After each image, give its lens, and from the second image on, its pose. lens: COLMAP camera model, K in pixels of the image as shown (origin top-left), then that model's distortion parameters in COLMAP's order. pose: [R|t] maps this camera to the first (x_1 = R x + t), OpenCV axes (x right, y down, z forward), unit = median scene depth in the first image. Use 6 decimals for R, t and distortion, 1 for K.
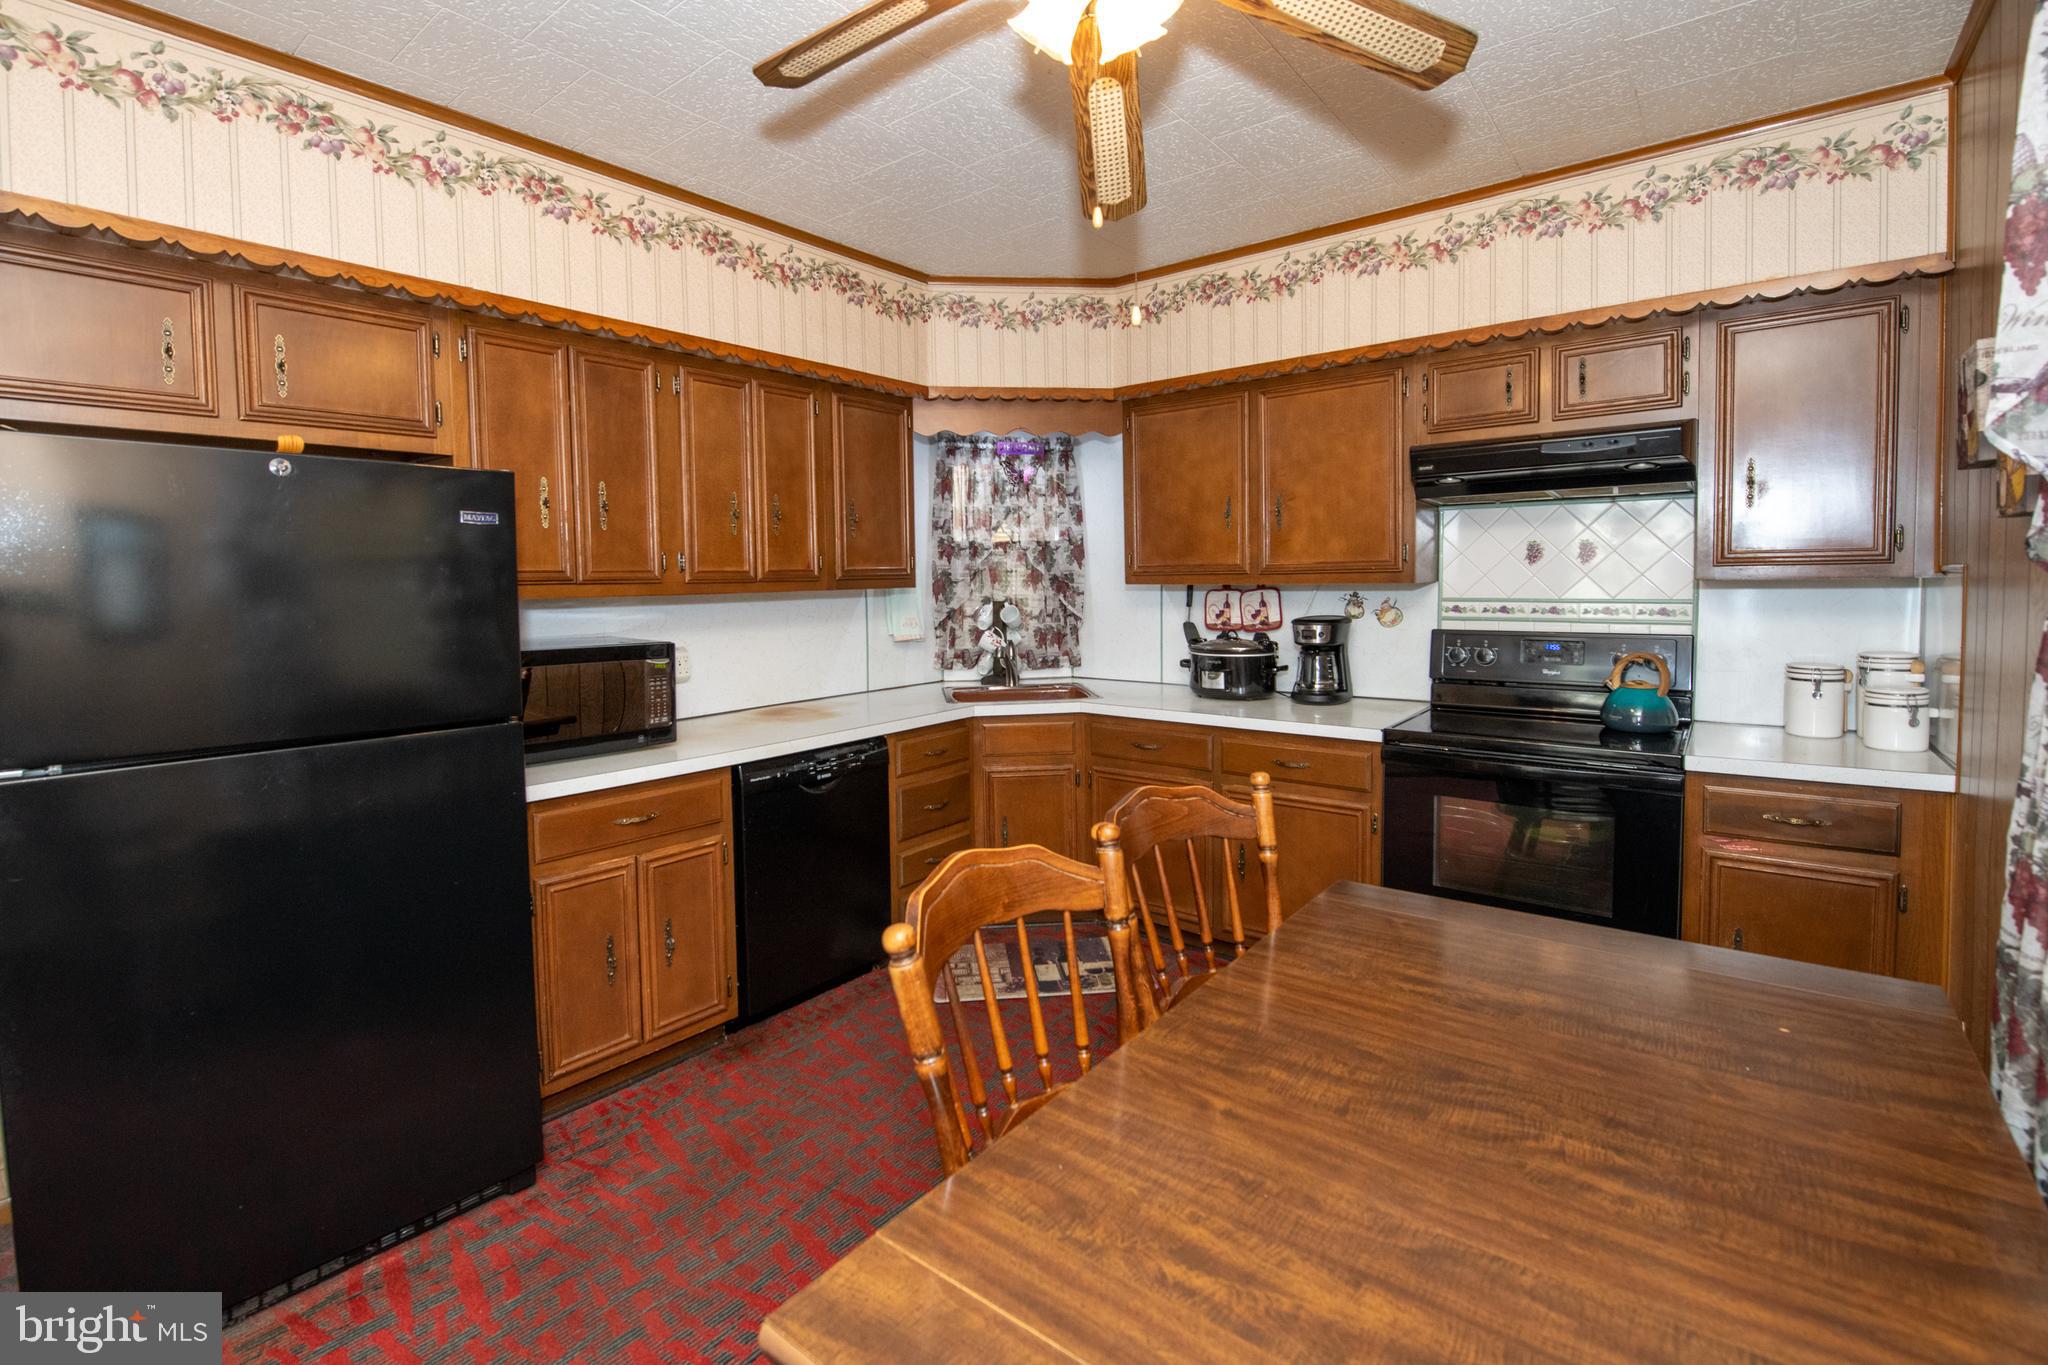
lens RADIAL K [[900.5, 0, 1025.9], [0, 900.5, 624.2], [0, 0, 1]] dist [-0.017598, -0.000258]
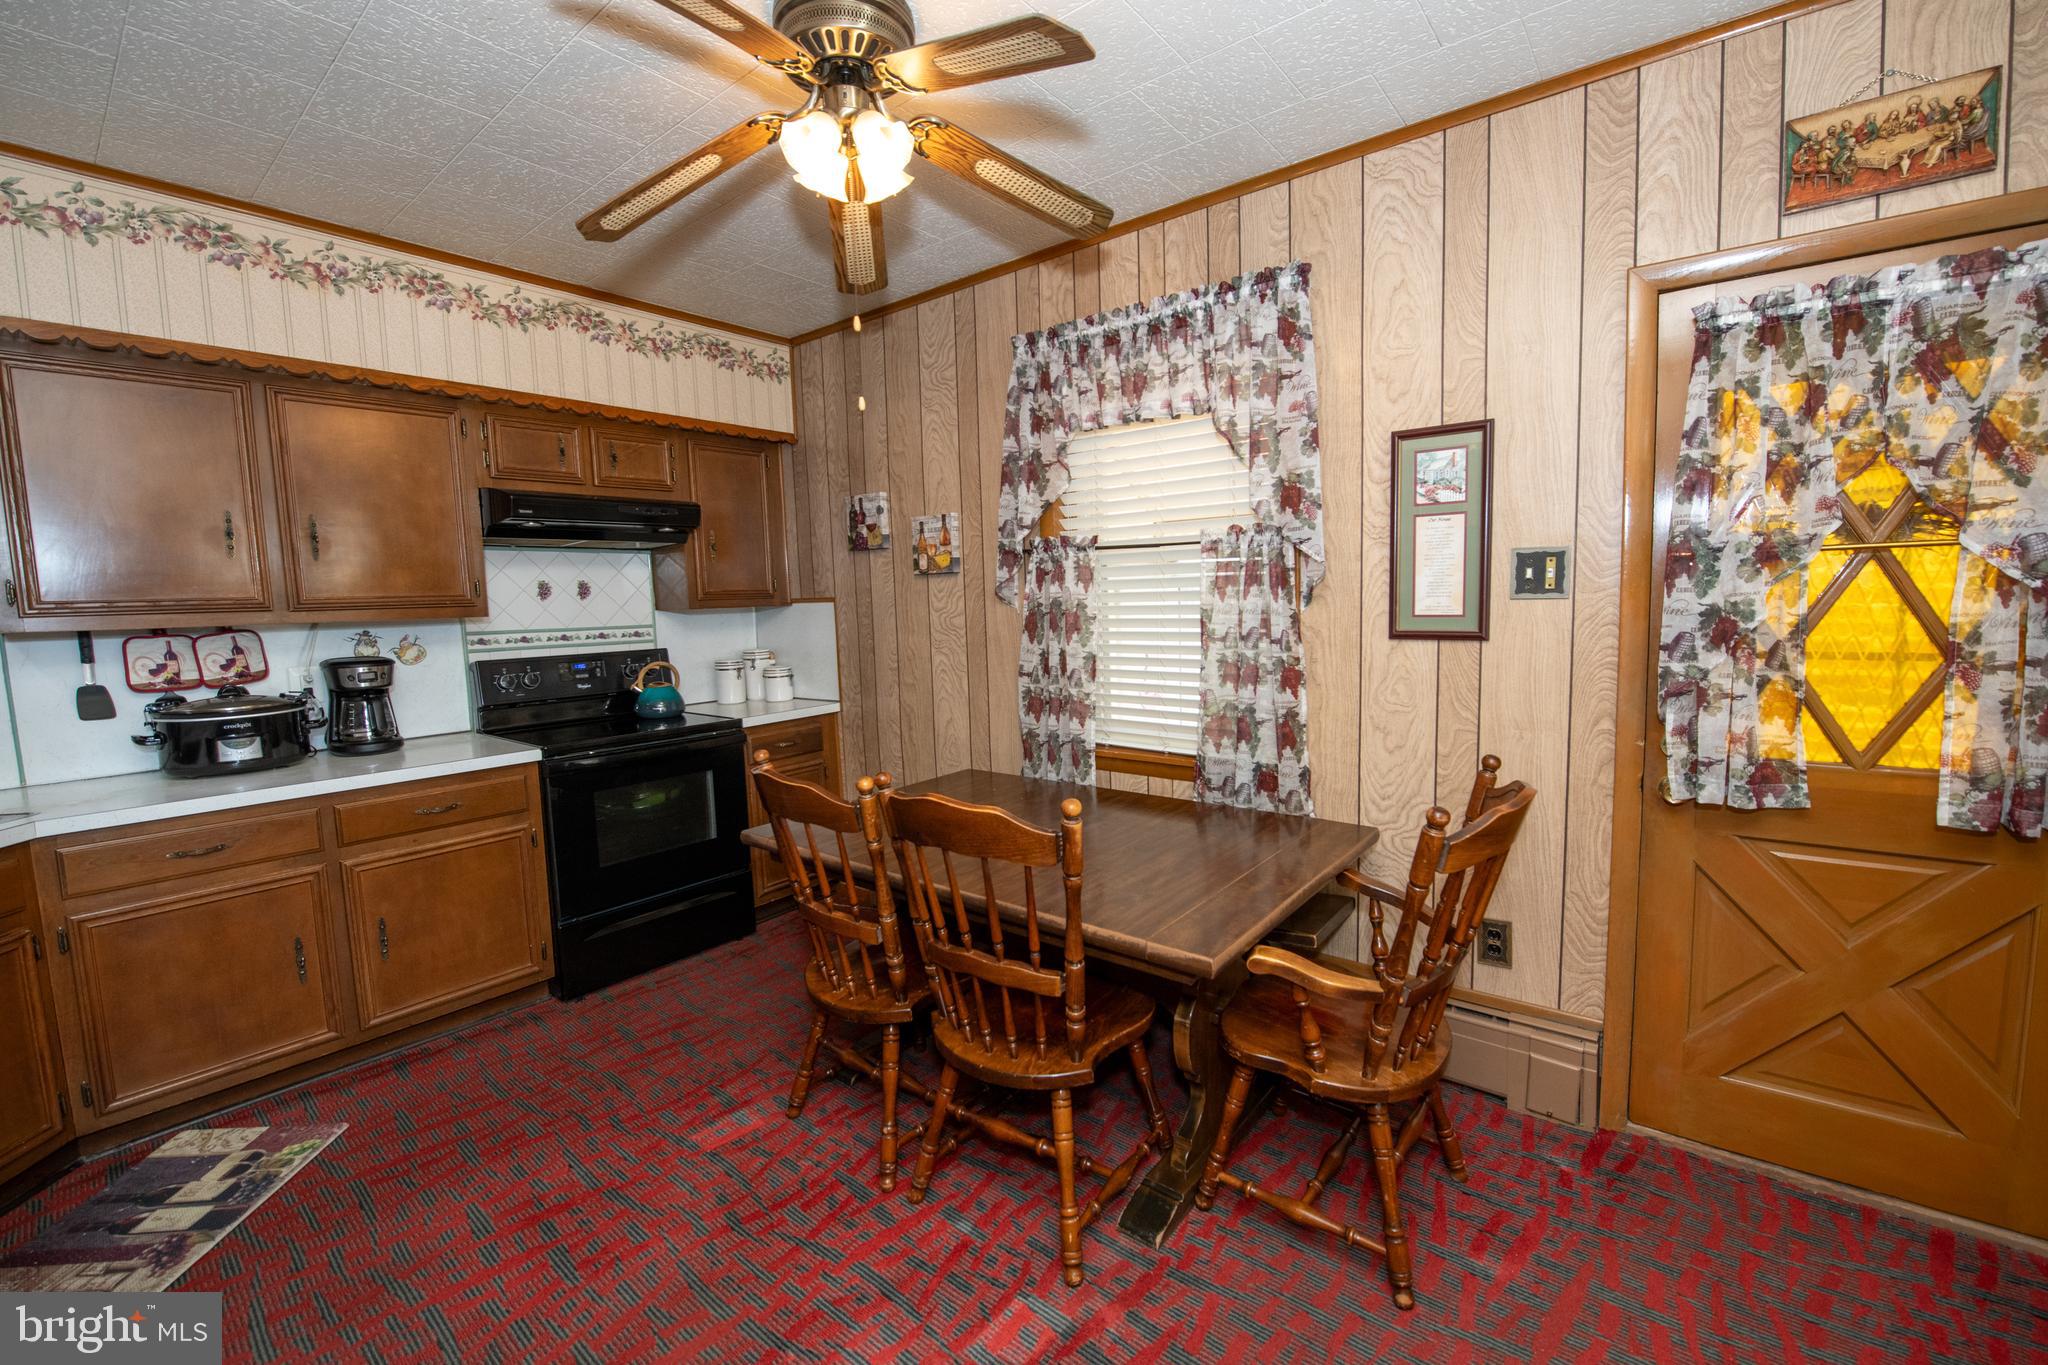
lens RADIAL K [[834.4, 0, 1045.7], [0, 834.4, 678.5], [0, 0, 1]] dist [-0.014902, -0.002746]
pose [[-0.005188, -0.084265, 0.996430, -0.483469], [0.077635, 0.993402, 0.084413, -0.003883], [-0.996968, 0.077796, 0.001388, 0.298468]]
